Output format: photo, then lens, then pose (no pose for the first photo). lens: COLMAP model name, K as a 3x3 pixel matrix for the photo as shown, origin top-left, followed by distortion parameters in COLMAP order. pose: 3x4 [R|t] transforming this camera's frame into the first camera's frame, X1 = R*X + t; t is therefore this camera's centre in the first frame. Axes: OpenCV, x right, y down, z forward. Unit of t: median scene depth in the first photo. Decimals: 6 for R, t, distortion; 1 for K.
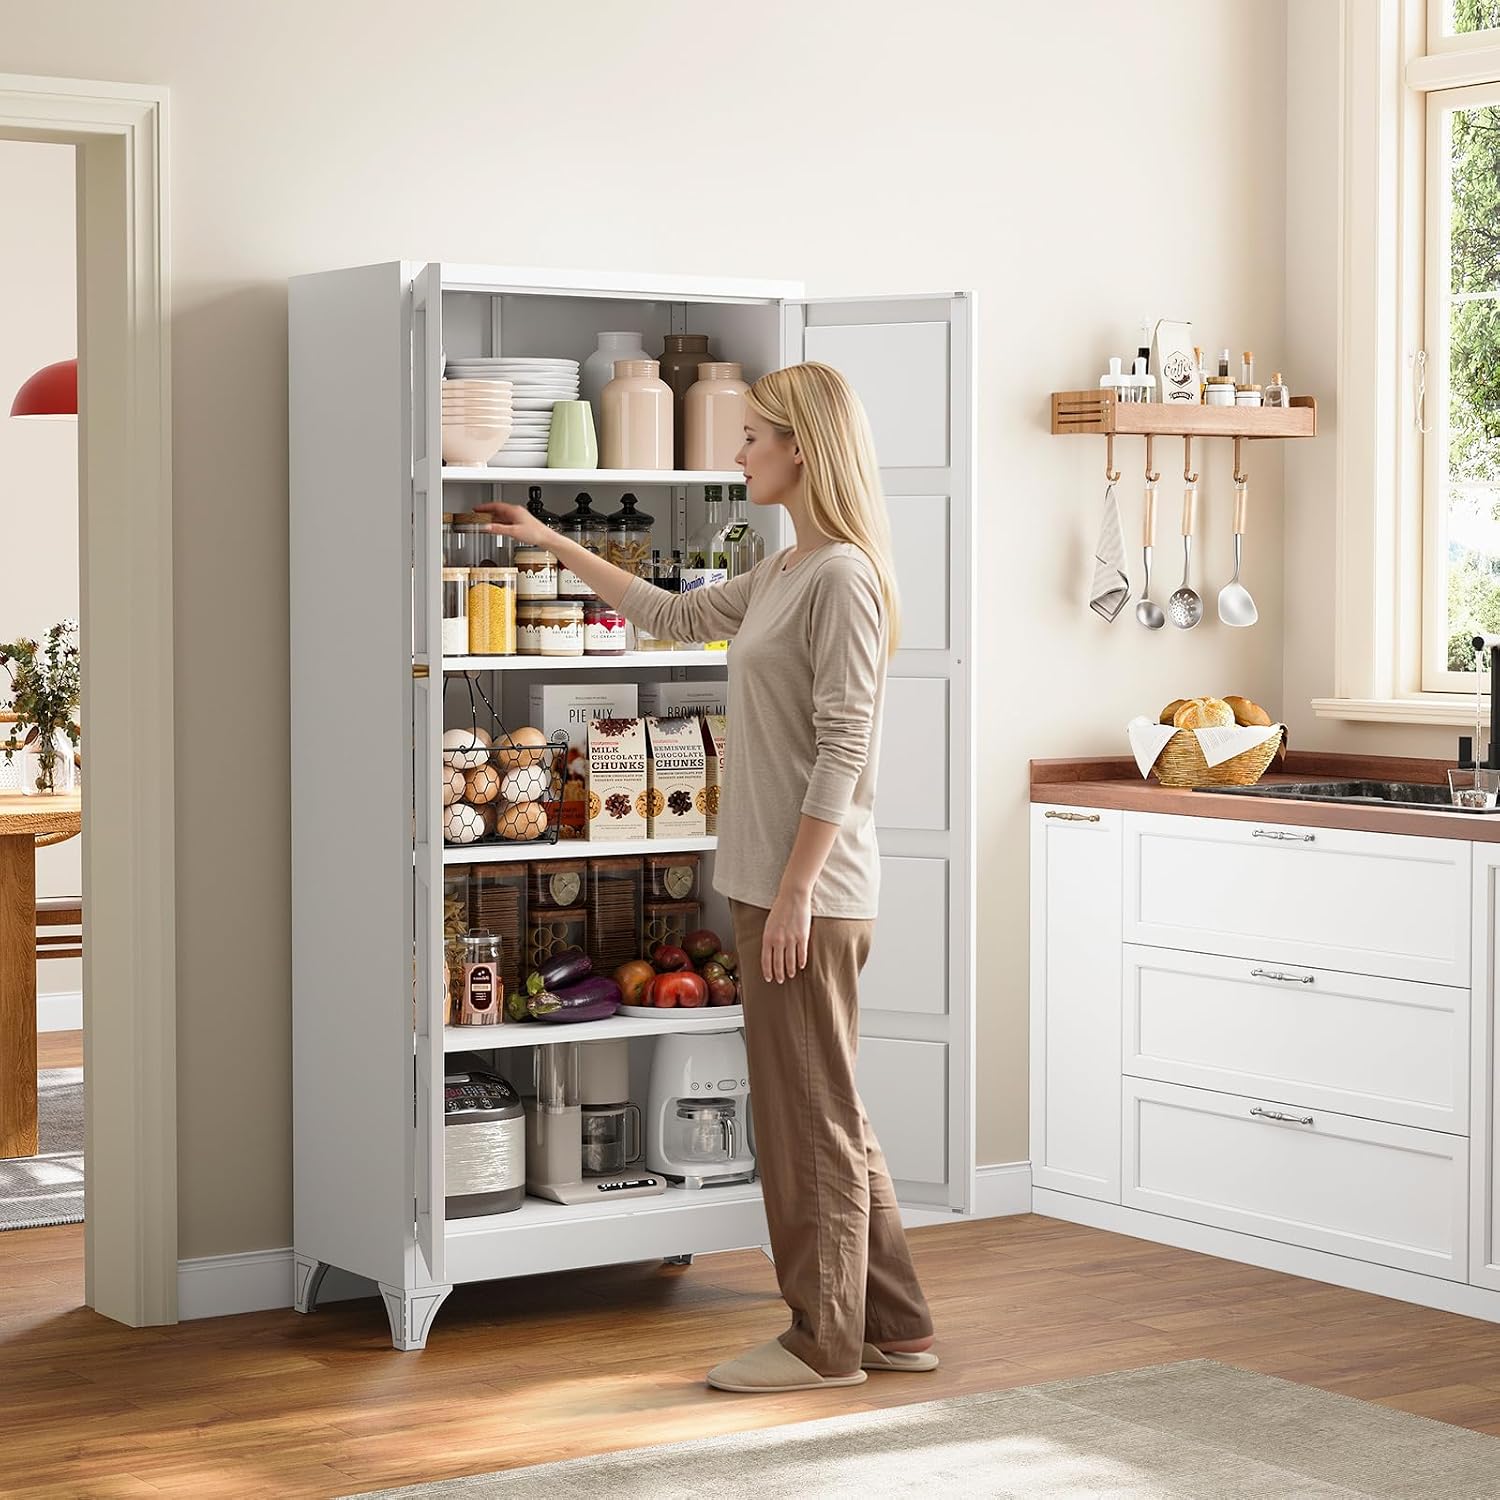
lens RADIAL K [[3675.2, 0, 717.5], [0, 3675.2, 747.4], [0, 0, 1]] dist [0.022124, -0.237093]
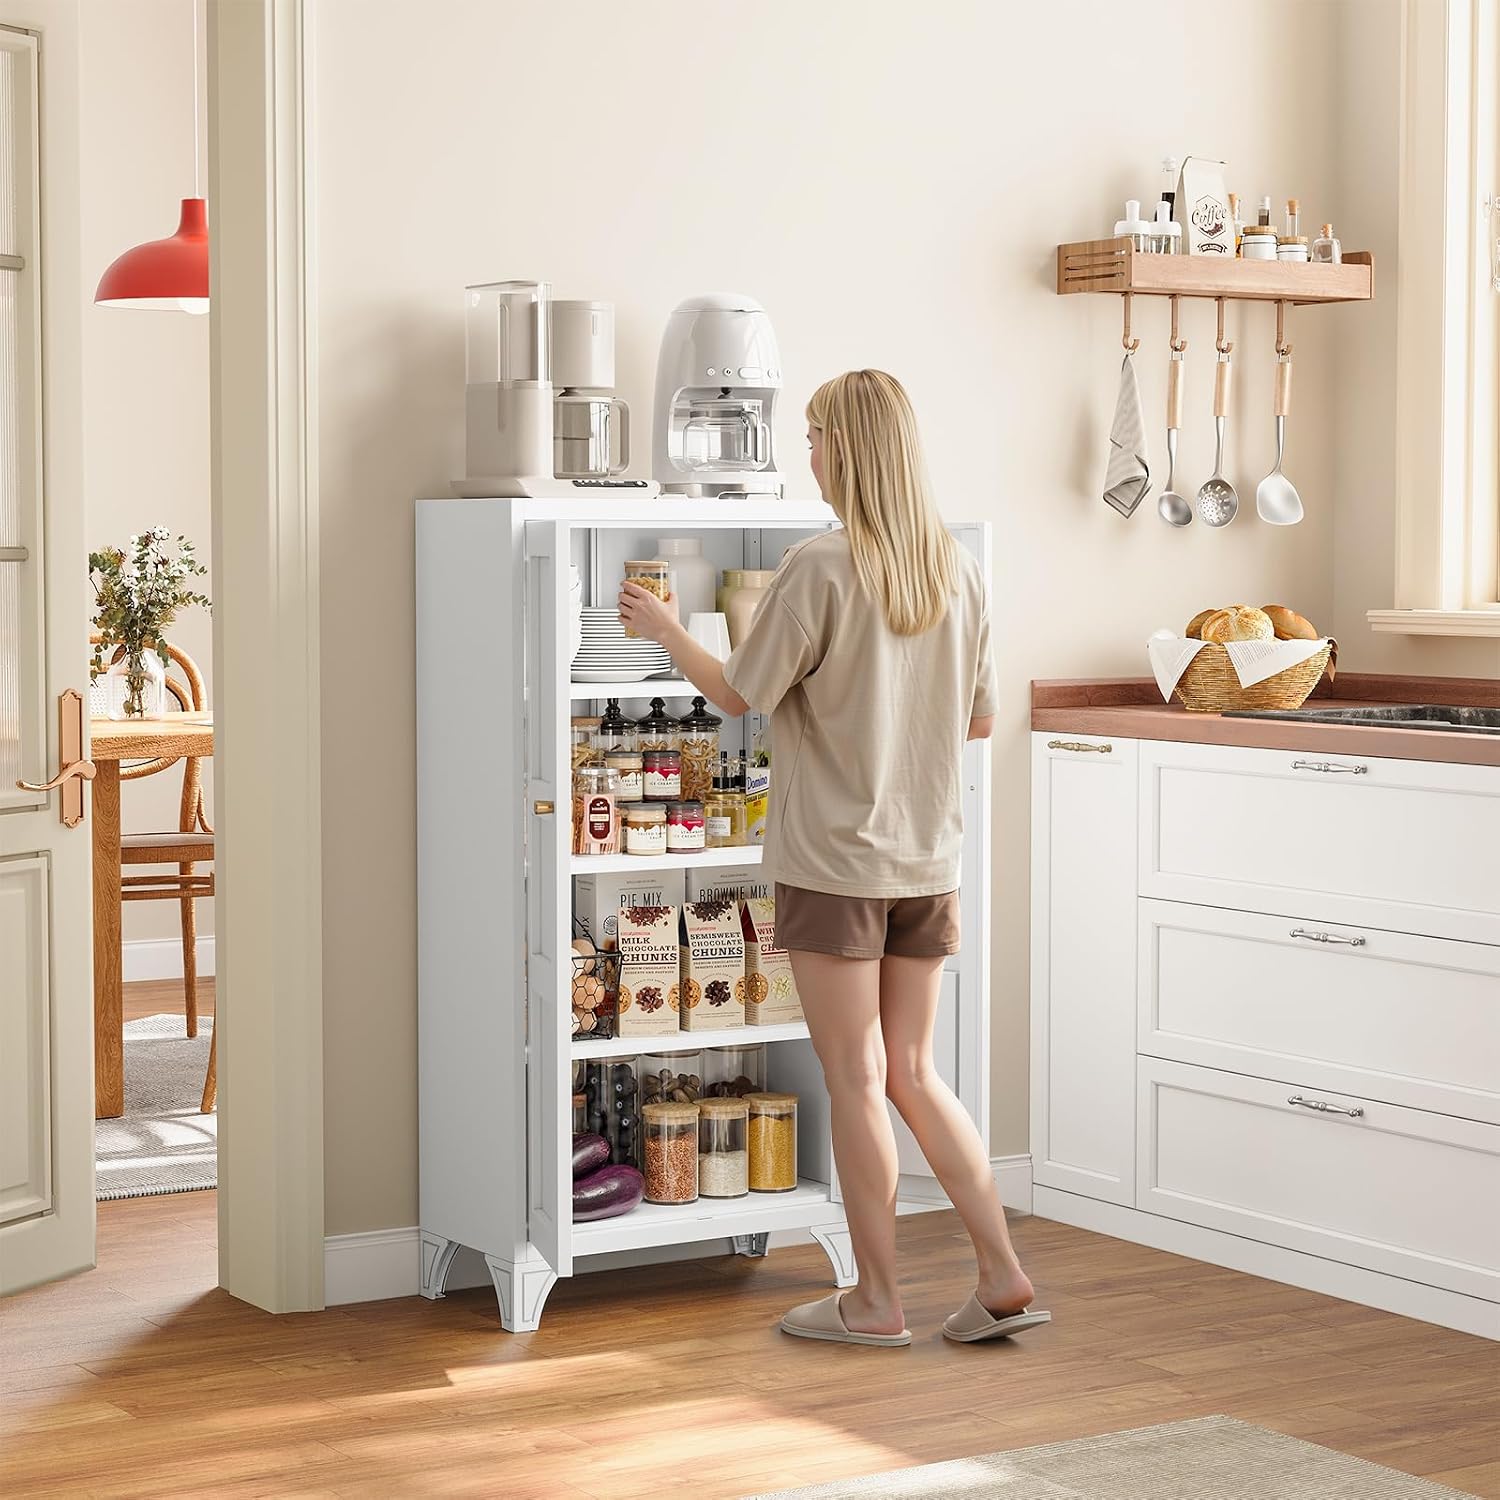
lens RADIAL K [[3516.5, 0, 750.0], [0, 3516.5, 750.0], [0, 0, 1]] dist [0.017437, -0.410840]
pose [[0.999858, 0.003582, -0.016493, 0.033965], [-0.003448, 0.999961, 0.008132, 0.013119], [0.016522, -0.008074, 0.999831, 0.192089]]
